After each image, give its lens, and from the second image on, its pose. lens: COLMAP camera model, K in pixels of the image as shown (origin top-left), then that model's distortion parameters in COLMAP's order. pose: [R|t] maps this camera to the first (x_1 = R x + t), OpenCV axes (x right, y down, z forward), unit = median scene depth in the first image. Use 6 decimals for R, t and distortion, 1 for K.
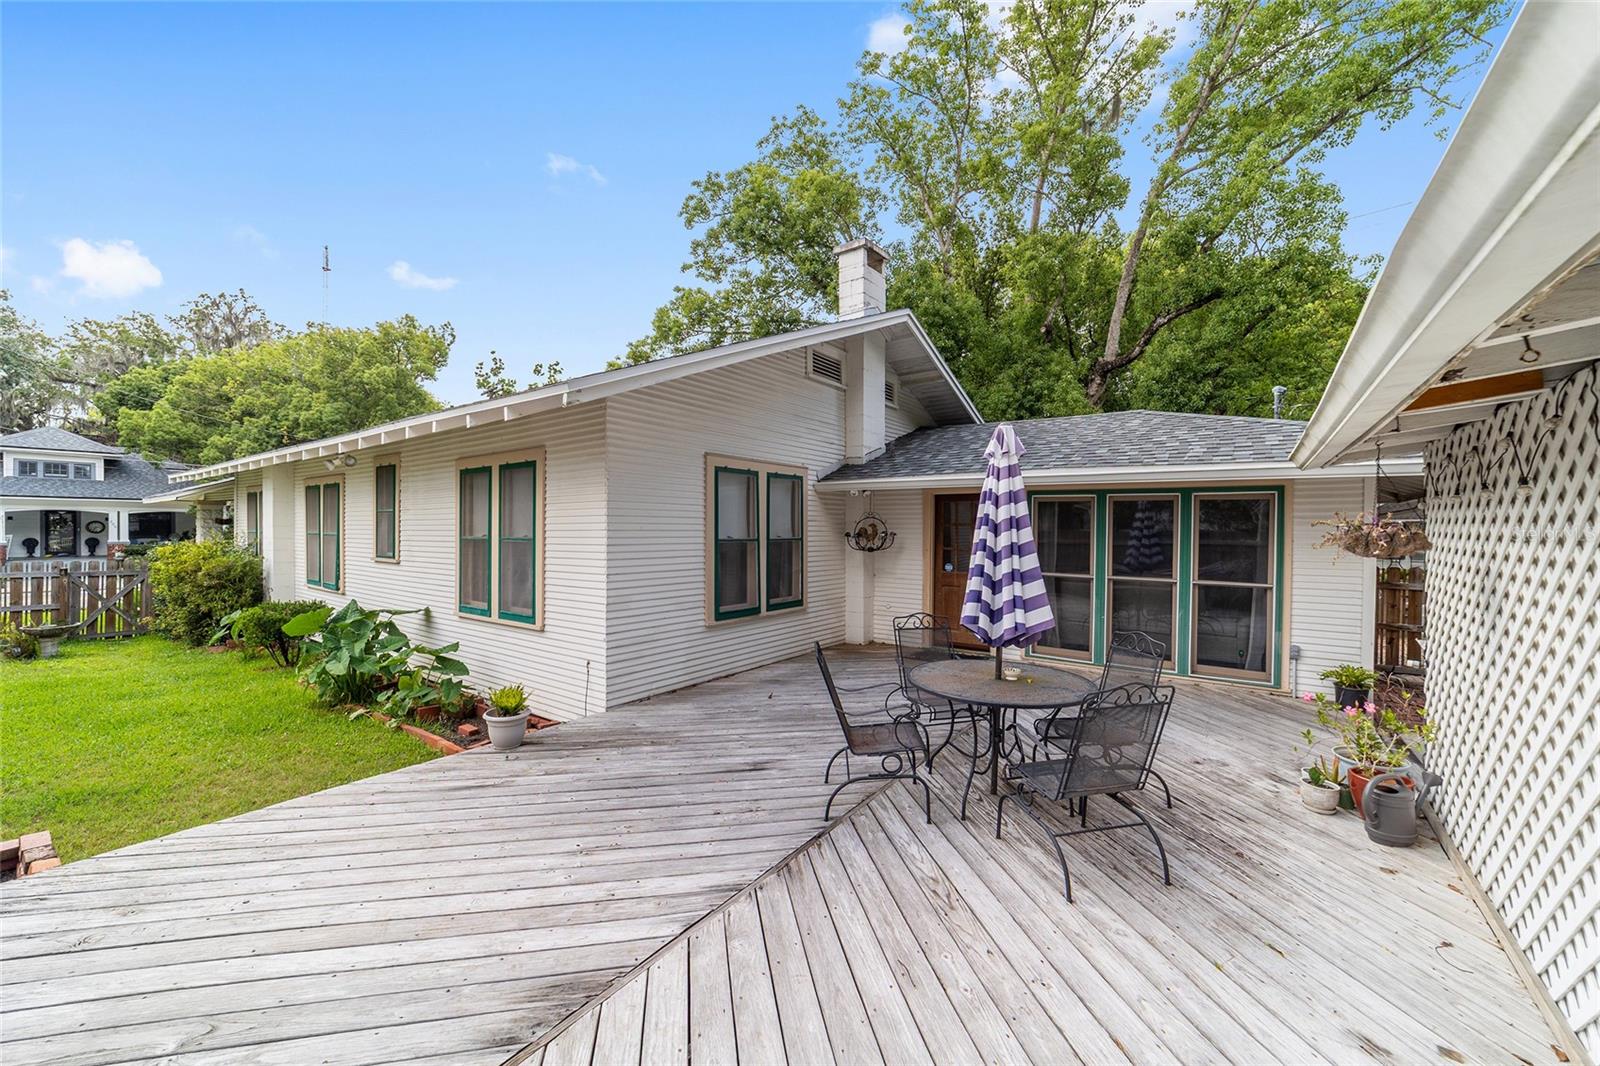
lens RADIAL K [[608.9, 0, 797.3], [0, 608.9, 528.2], [0, 0, 1]] dist [-0.013276, 0.007143]
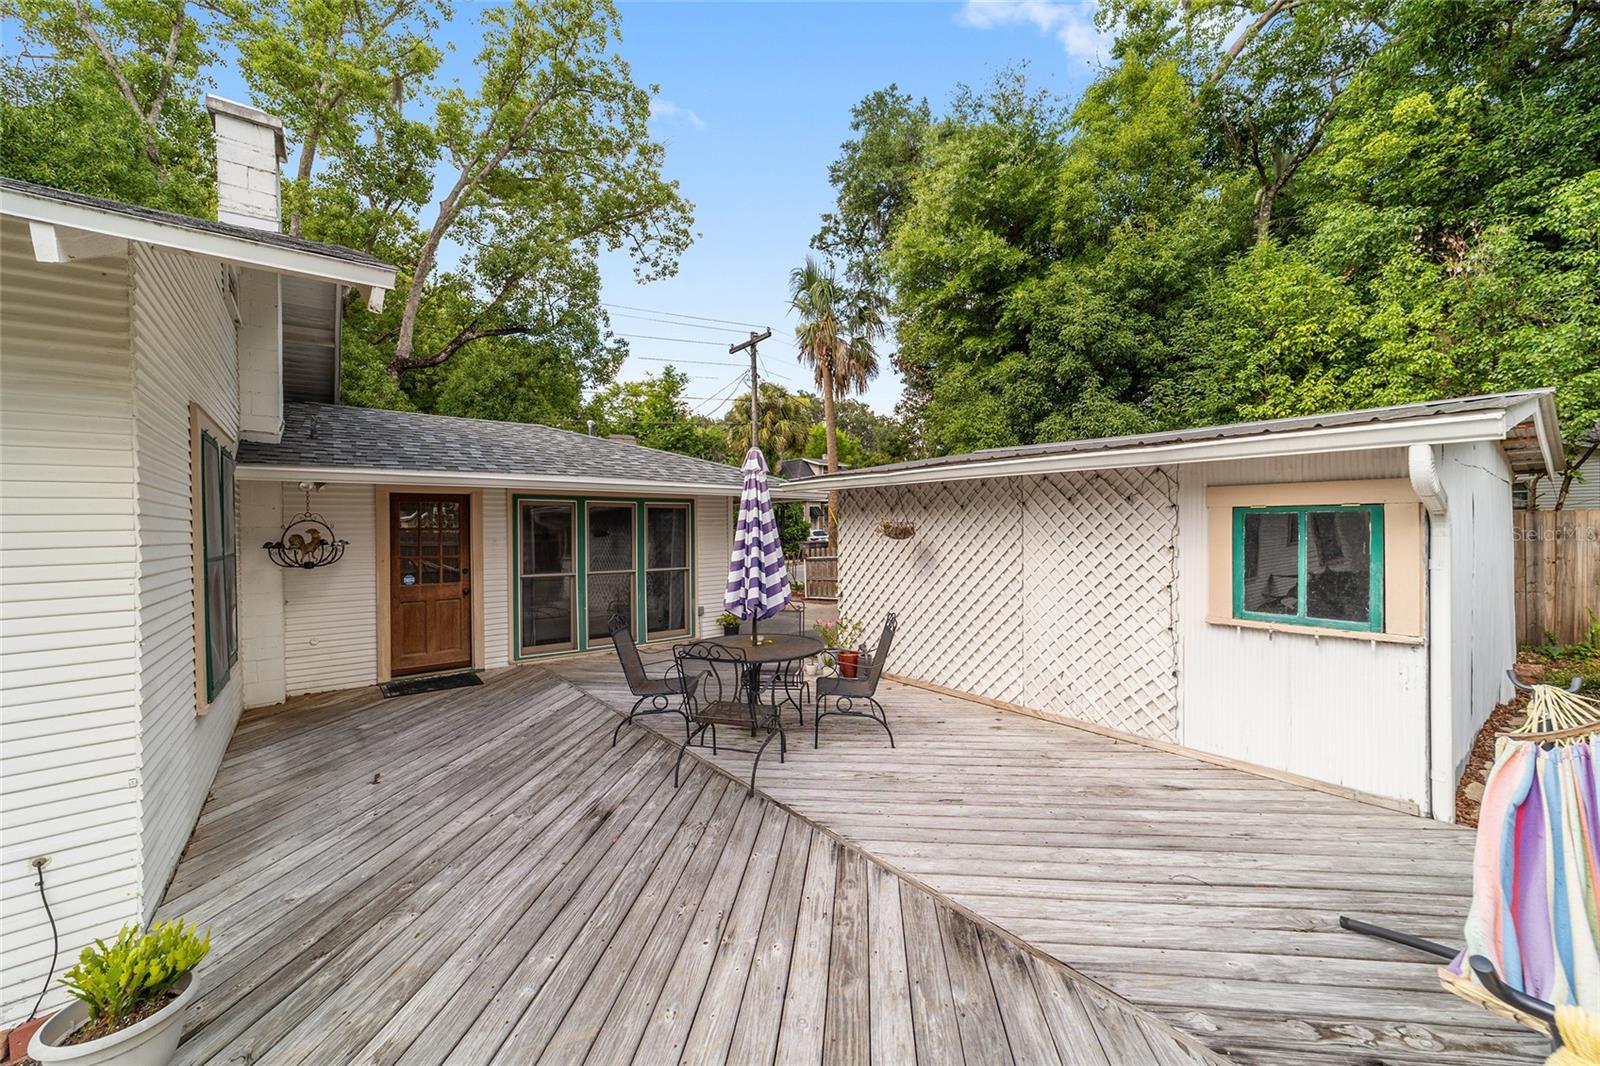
lens RADIAL K [[608.9, 0, 797.3], [0, 608.9, 528.2], [0, 0, 1]] dist [-0.013276, 0.007143]
pose [[0.282707, -0.008772, 0.959166, -0.507865], [0.014299, 0.999886, 0.004930, -0.004855], [-0.959100, 0.012321, 0.282800, 0.313618]]
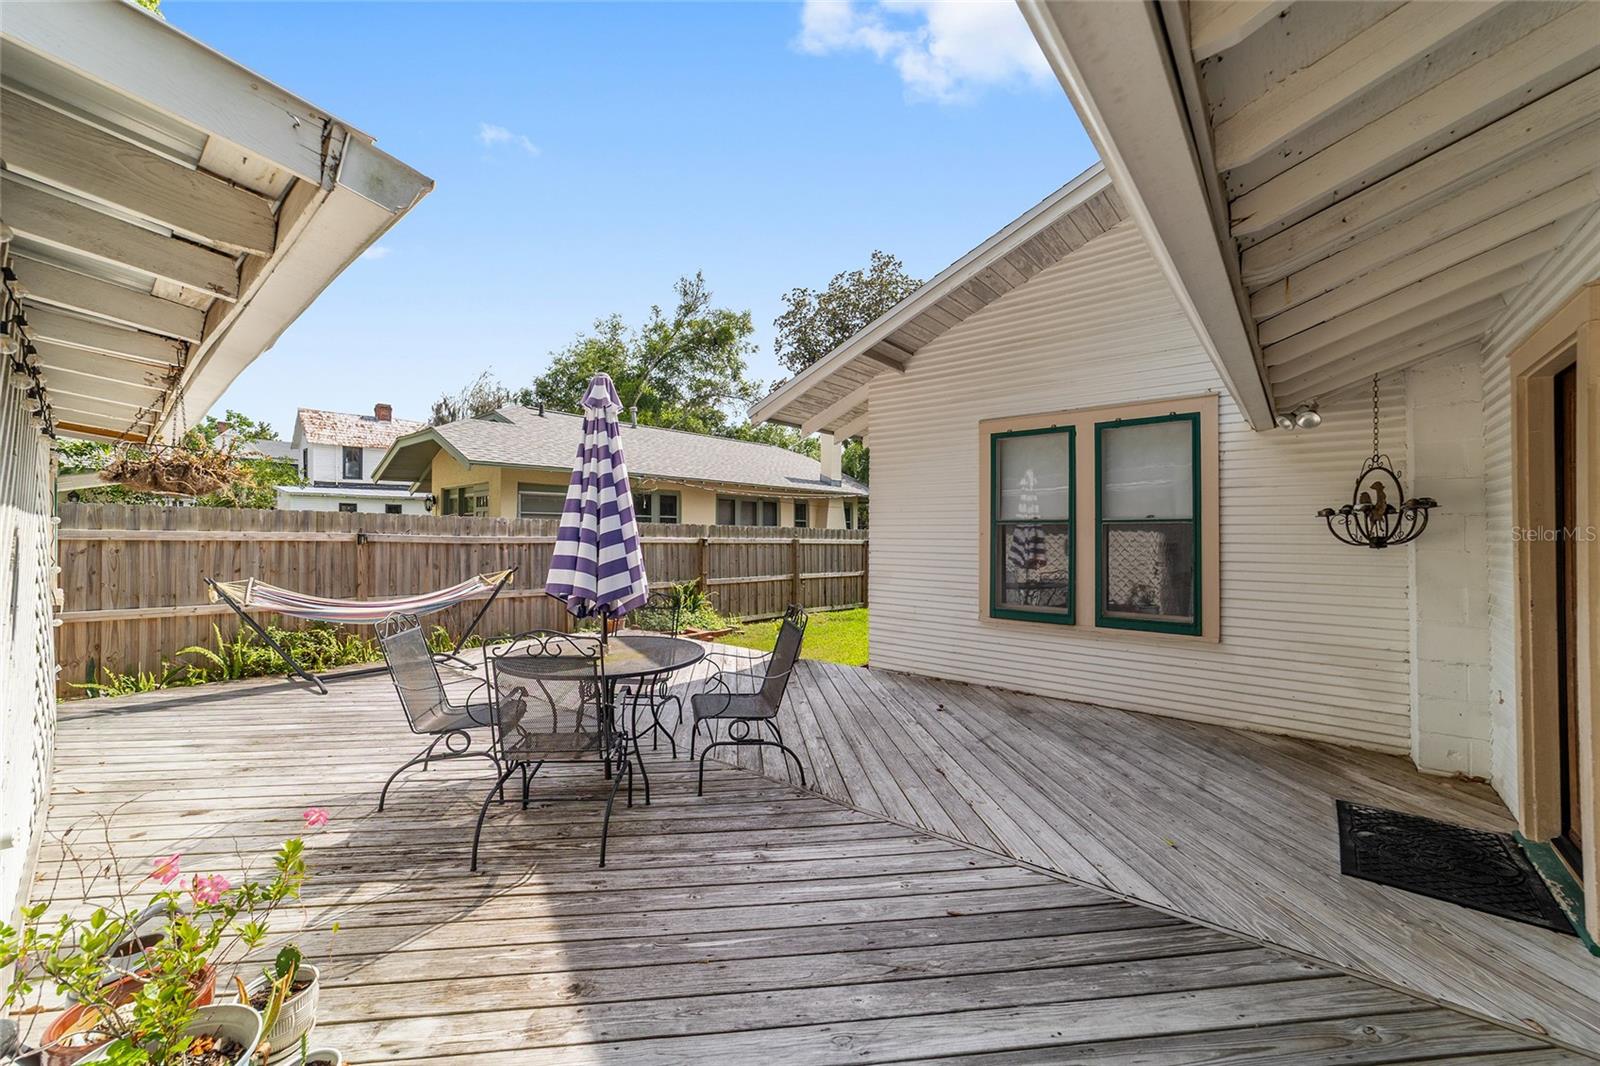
lens RADIAL K [[608.9, 0, 797.3], [0, 608.9, 528.2], [0, 0, 1]] dist [-0.013276, 0.007143]
pose [[-0.061014, -0.016828, -0.997995, 0.727267], [-0.011469, 0.999804, -0.016158, 0.046821], [0.998071, 0.010460, -0.061195, 0.783857]]
